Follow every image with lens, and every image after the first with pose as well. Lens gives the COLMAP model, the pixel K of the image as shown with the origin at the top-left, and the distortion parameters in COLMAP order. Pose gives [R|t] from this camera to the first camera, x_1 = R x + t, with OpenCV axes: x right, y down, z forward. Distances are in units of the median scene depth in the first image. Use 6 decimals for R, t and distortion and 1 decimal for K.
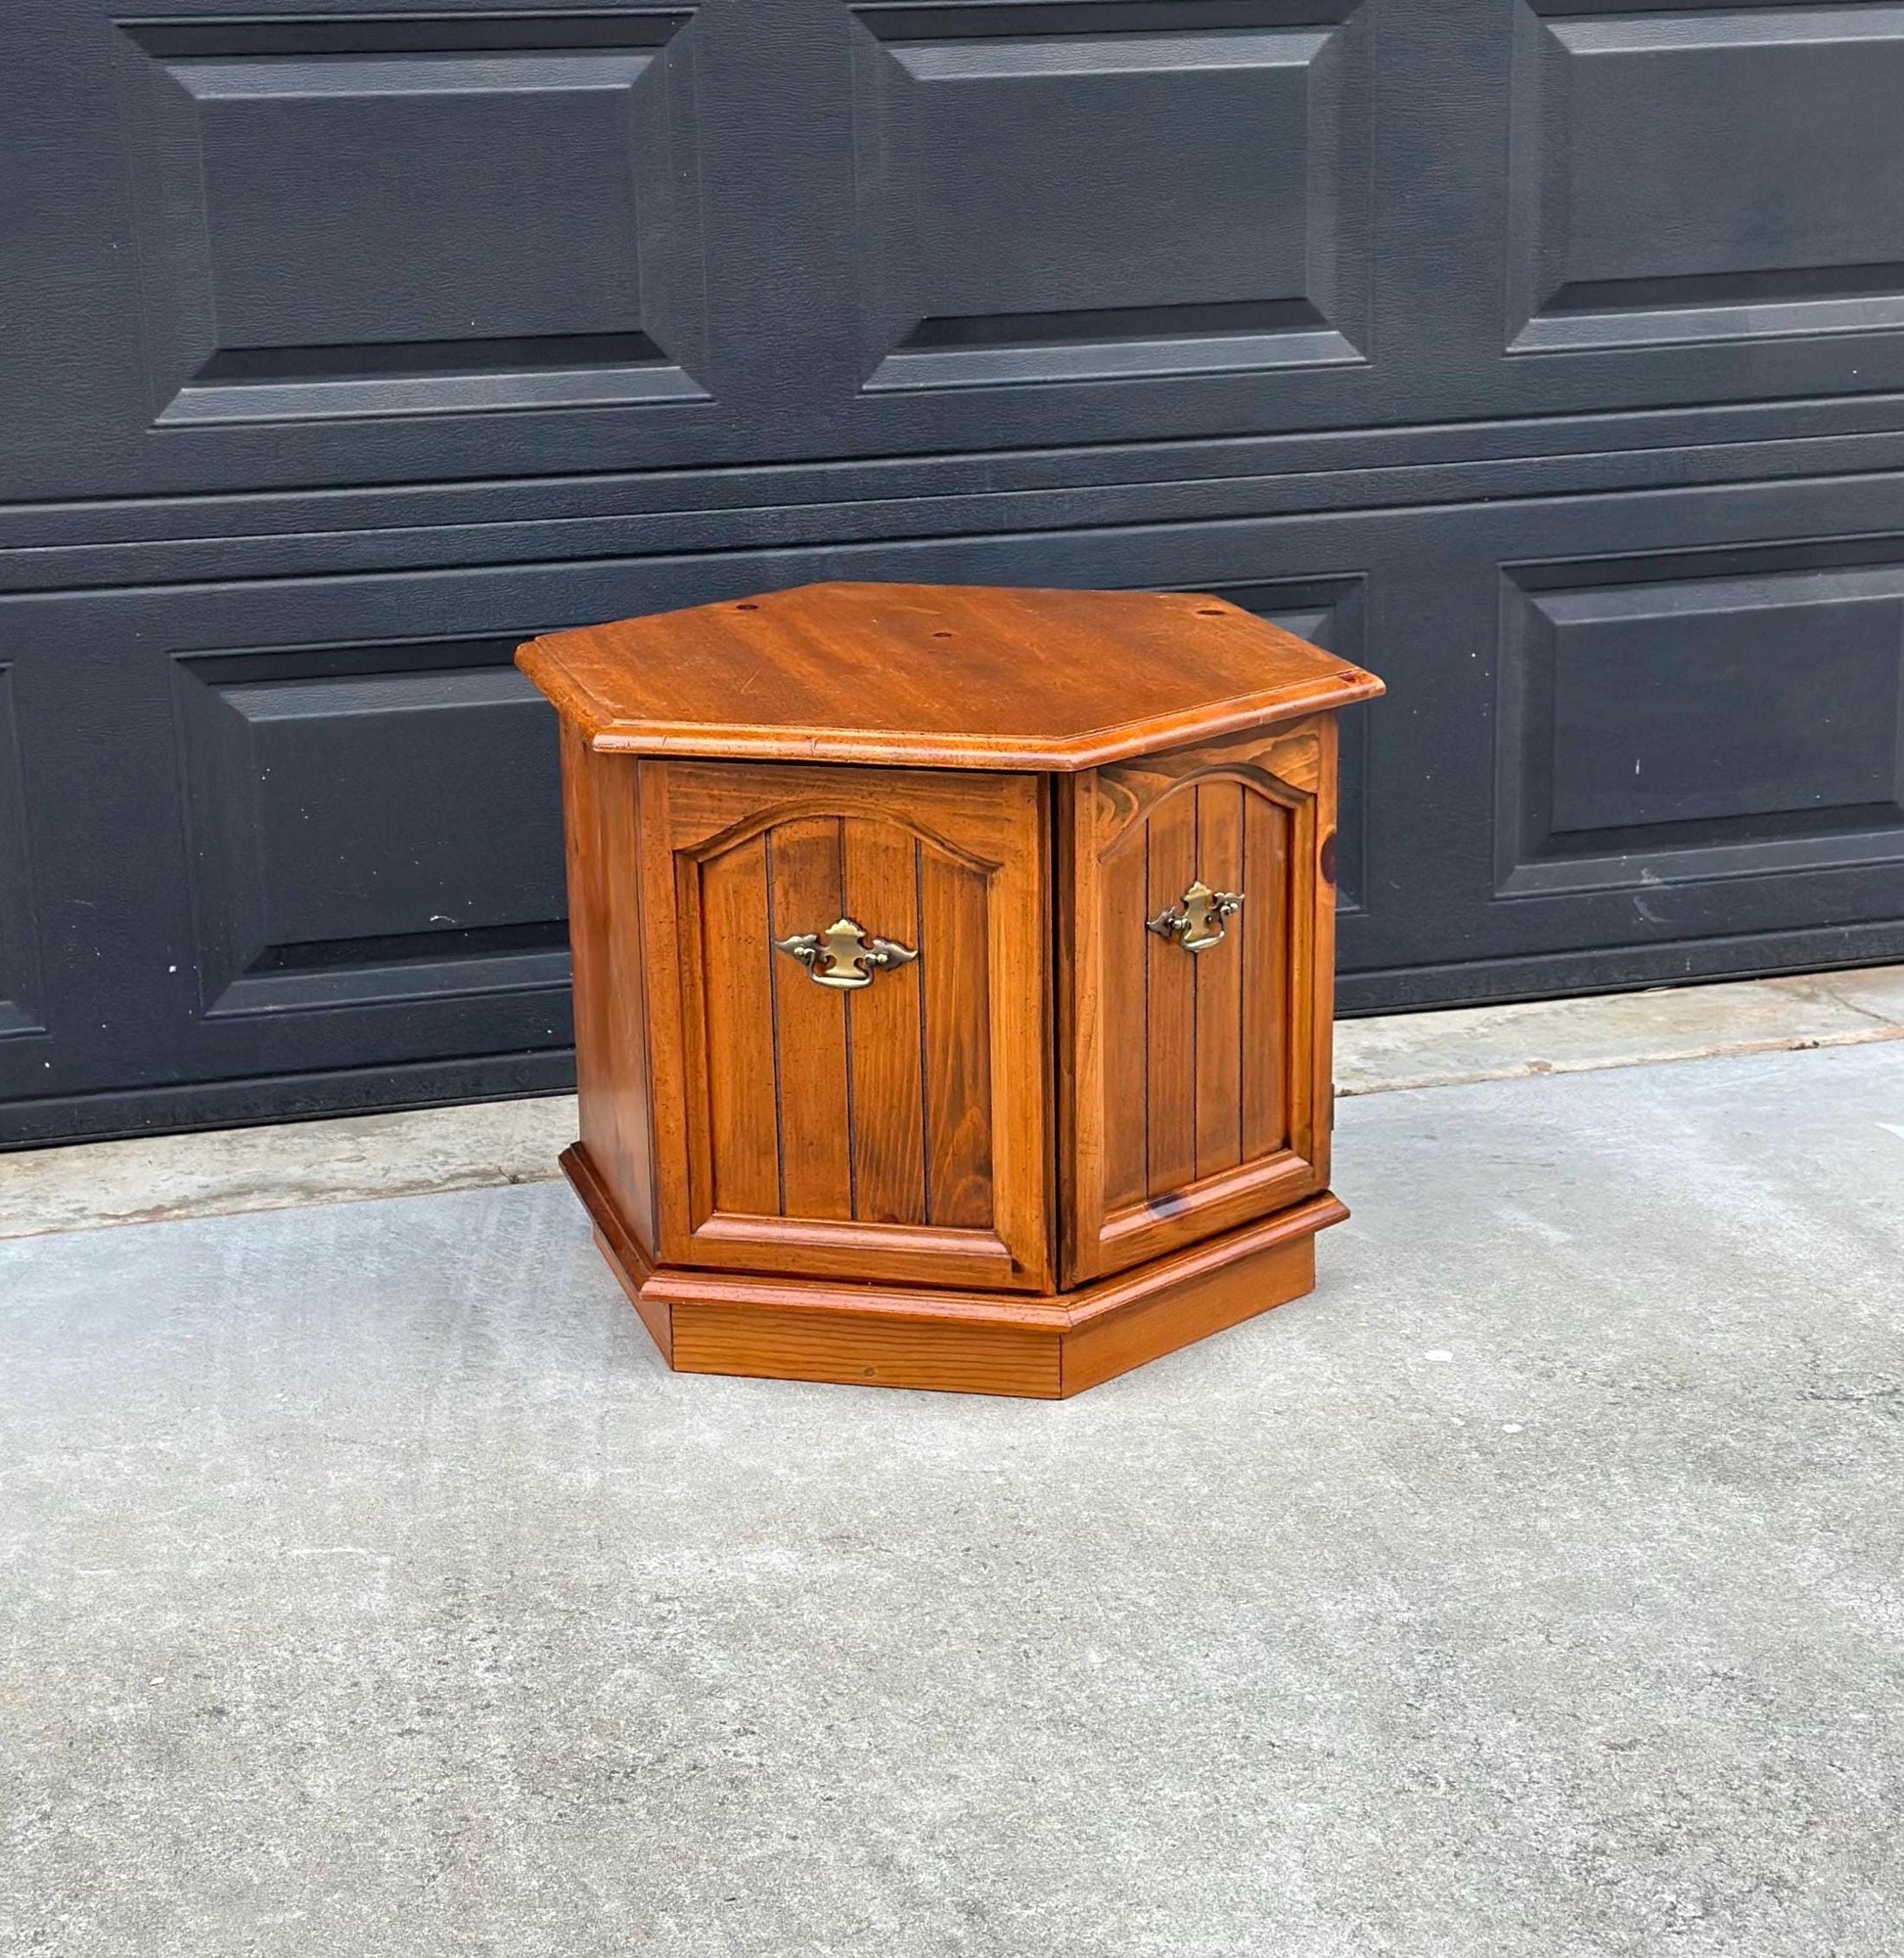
lens RADIAL K [[3819.6, 0, 949.7], [0, 3819.6, 1052.3], [0, 0, 1]] dist [0.157093, 0.000000]
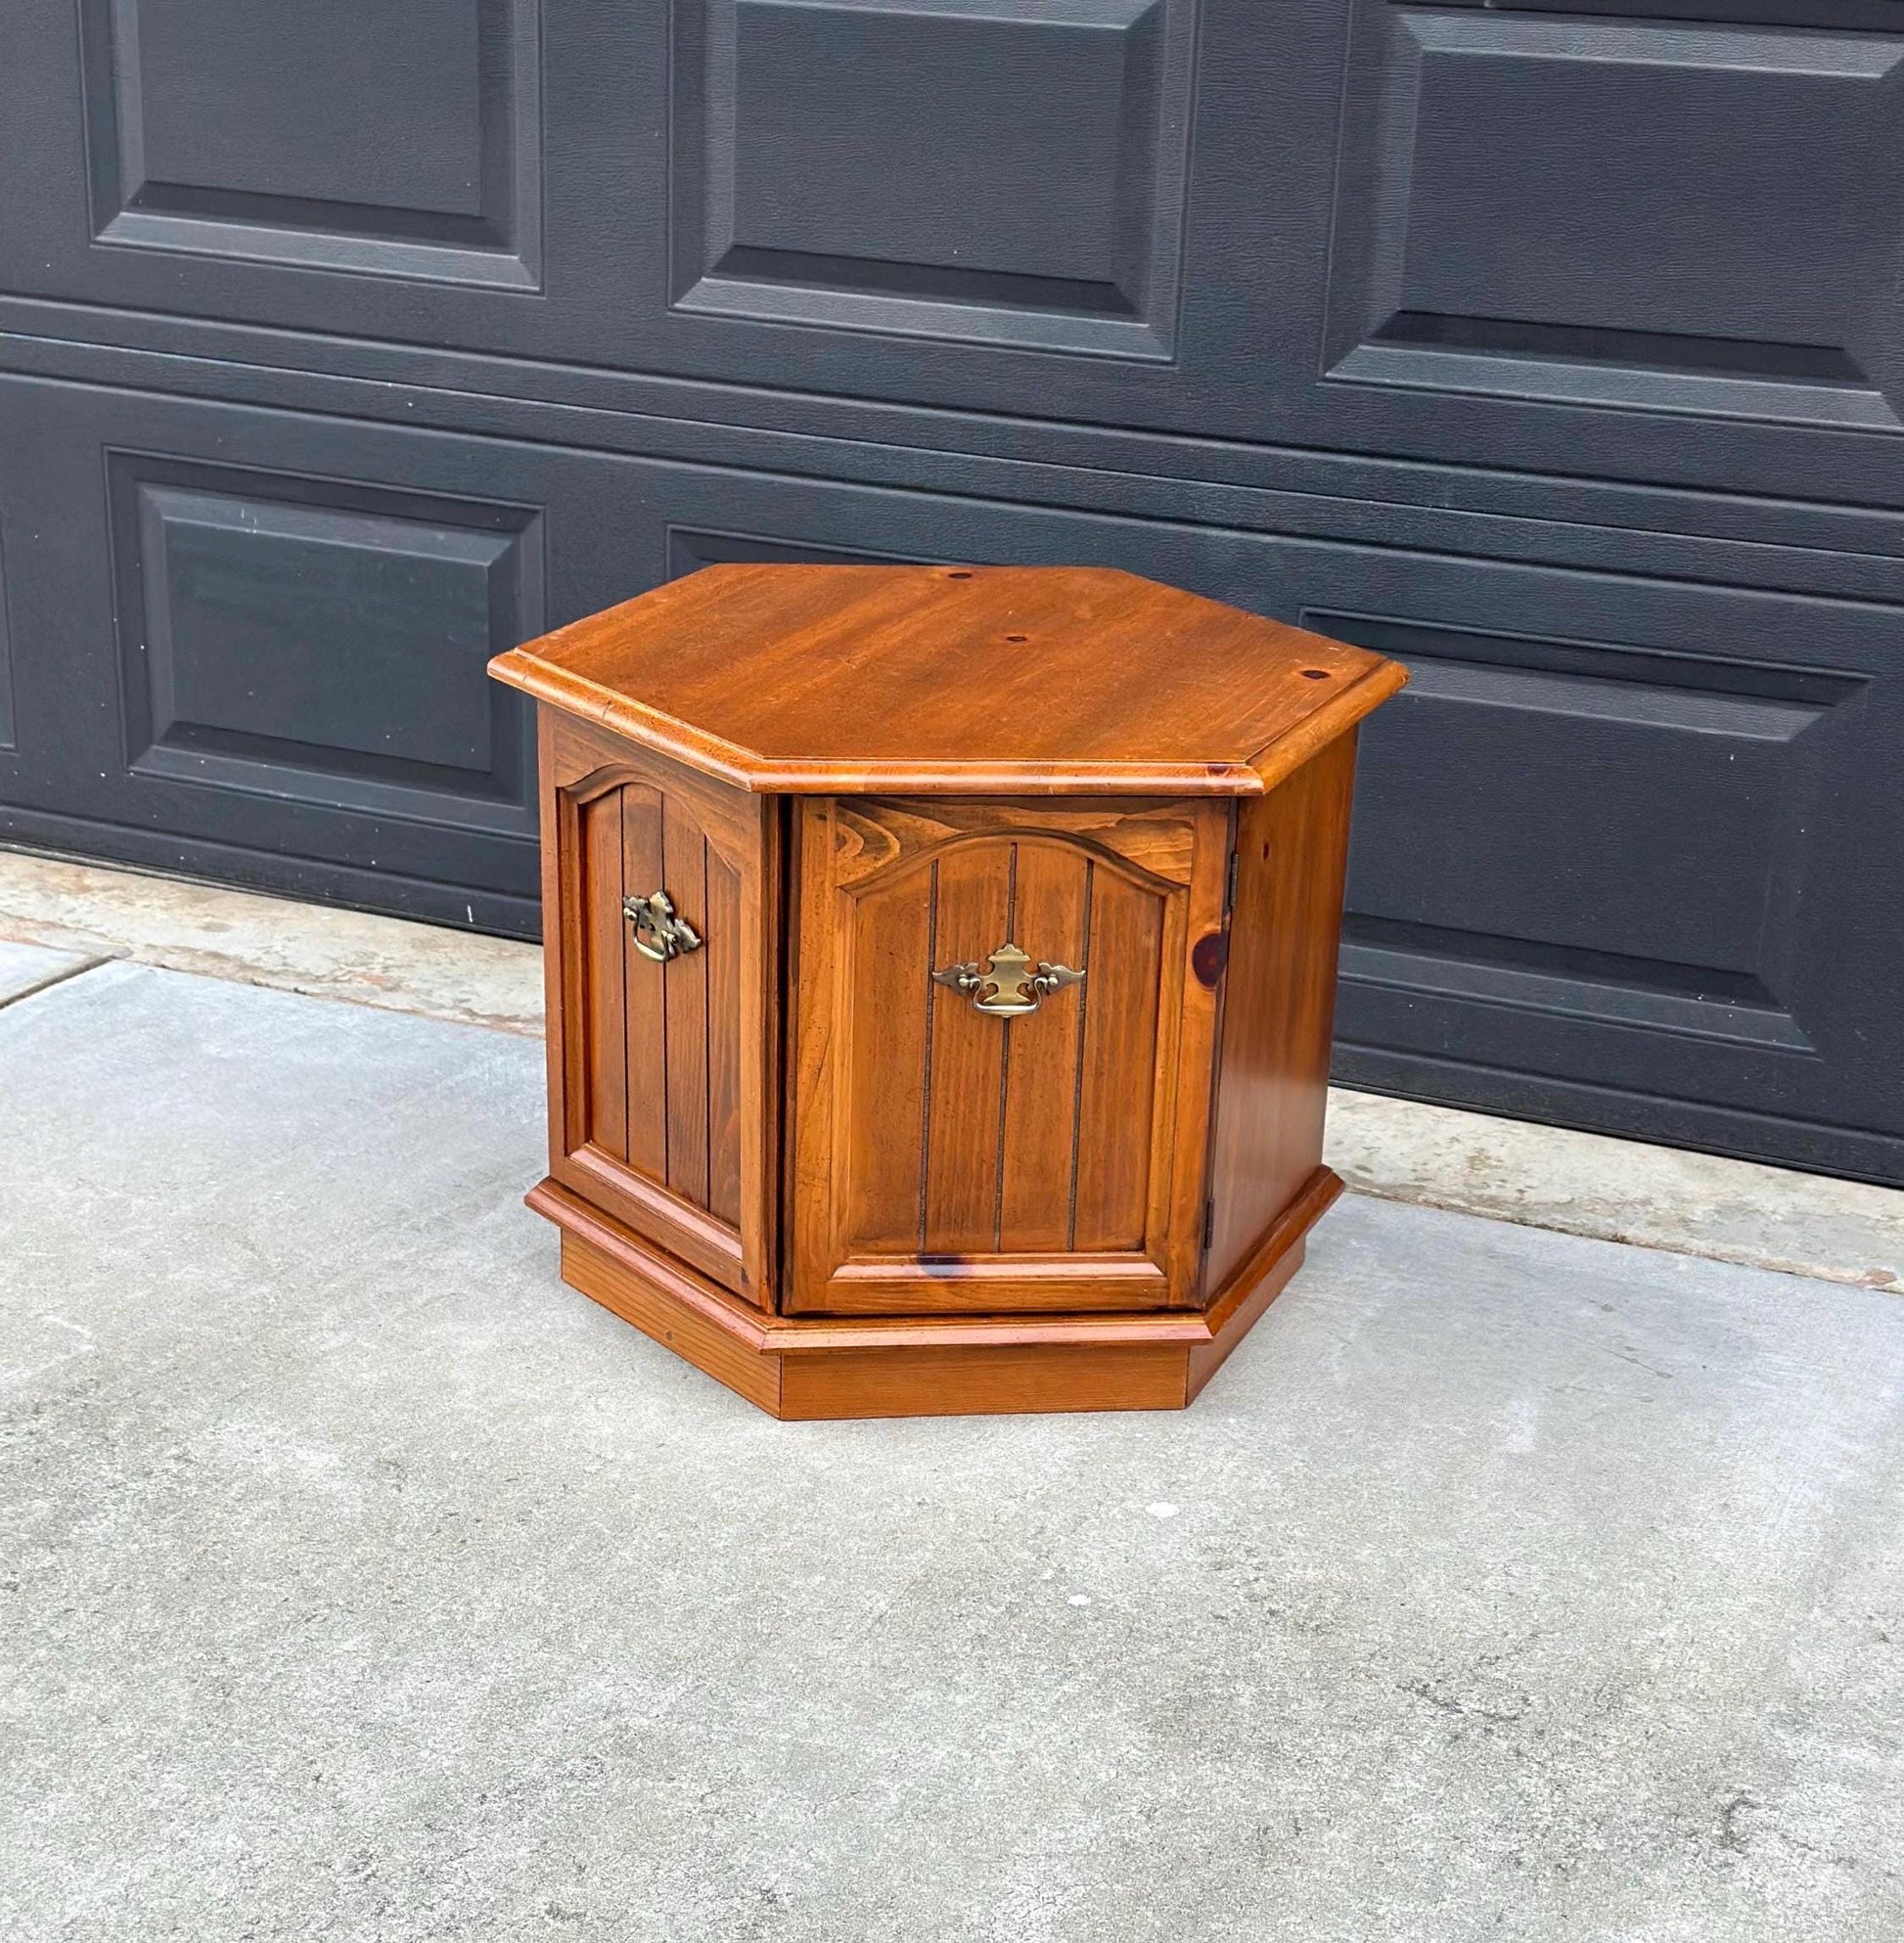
lens RADIAL K [[3583.8, 0, 956.1], [0, 3583.8, 1154.9], [0, 0, 1]] dist [0.151329, 0.000000]
pose [[0.775266, 0.277184, -0.567567, 0.563979], [-0.231023, 0.960742, 0.153635, -0.126082], [0.587870, 0.012013, 0.808866, 0.274844]]
